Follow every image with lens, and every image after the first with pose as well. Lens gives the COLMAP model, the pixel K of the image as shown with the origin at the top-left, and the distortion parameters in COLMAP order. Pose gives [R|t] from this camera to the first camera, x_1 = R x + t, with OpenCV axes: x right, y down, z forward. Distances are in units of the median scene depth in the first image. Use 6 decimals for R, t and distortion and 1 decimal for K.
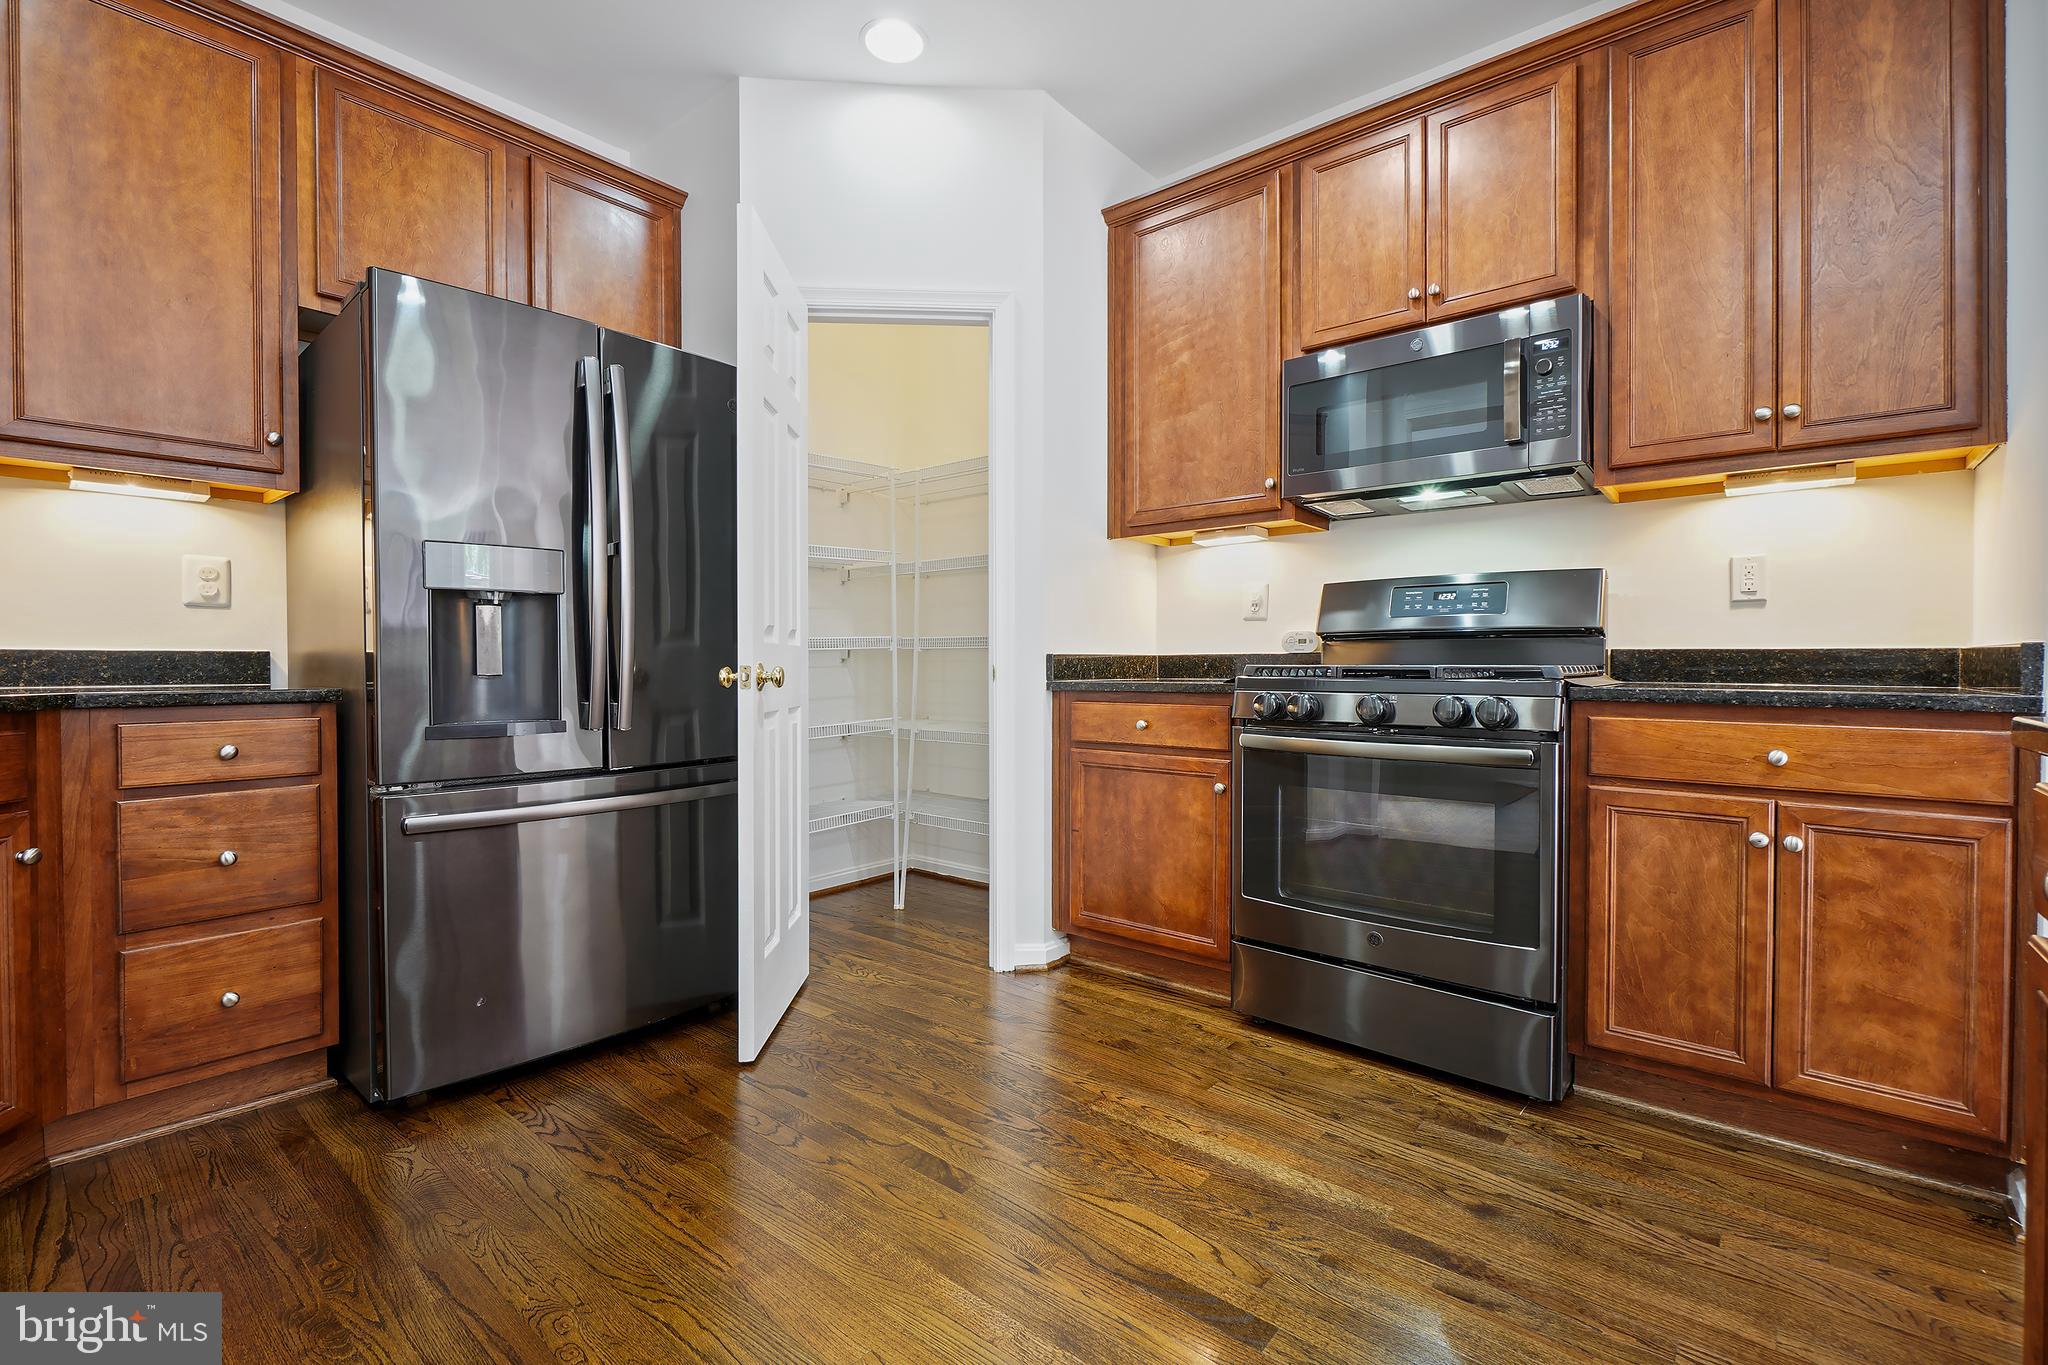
lens RADIAL K [[911.5, 0, 1033.3], [0, 911.5, 671.6], [0, 0, 1]] dist [-0.002273, -0.002088]
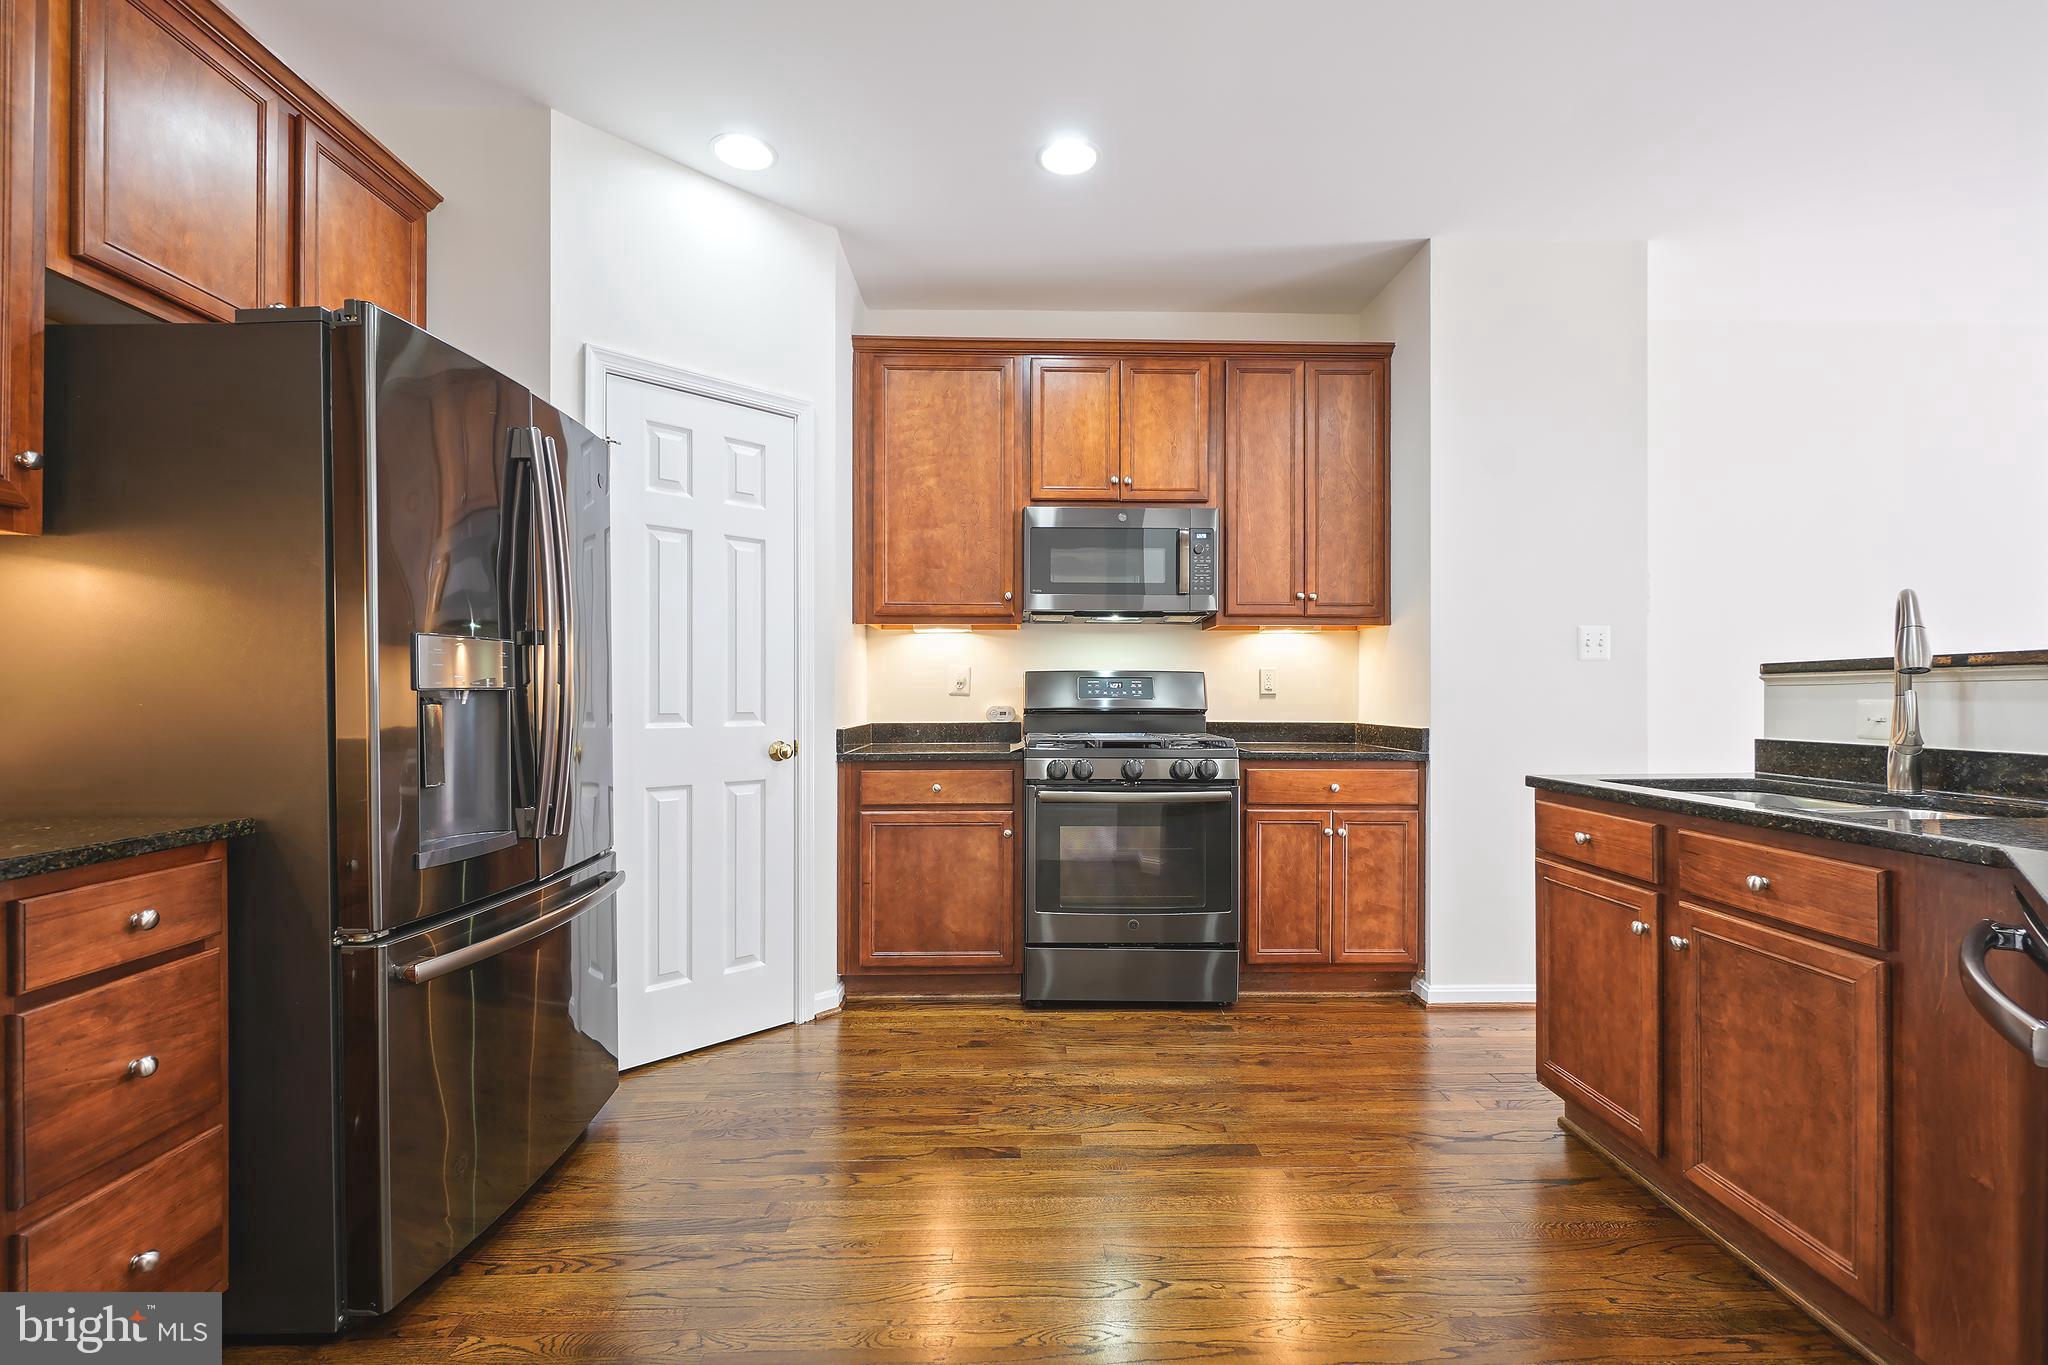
lens RADIAL K [[911.5, 0, 1056.5], [0, 911.5, 694.4], [0, 0, 1]] dist [-0.002273, -0.002088]
pose [[0.744303, 0.001889, 0.667840, -0.749105], [0.003499, 0.999971, -0.006727, -0.075605], [-0.667833, 0.007344, 0.744275, -0.022175]]
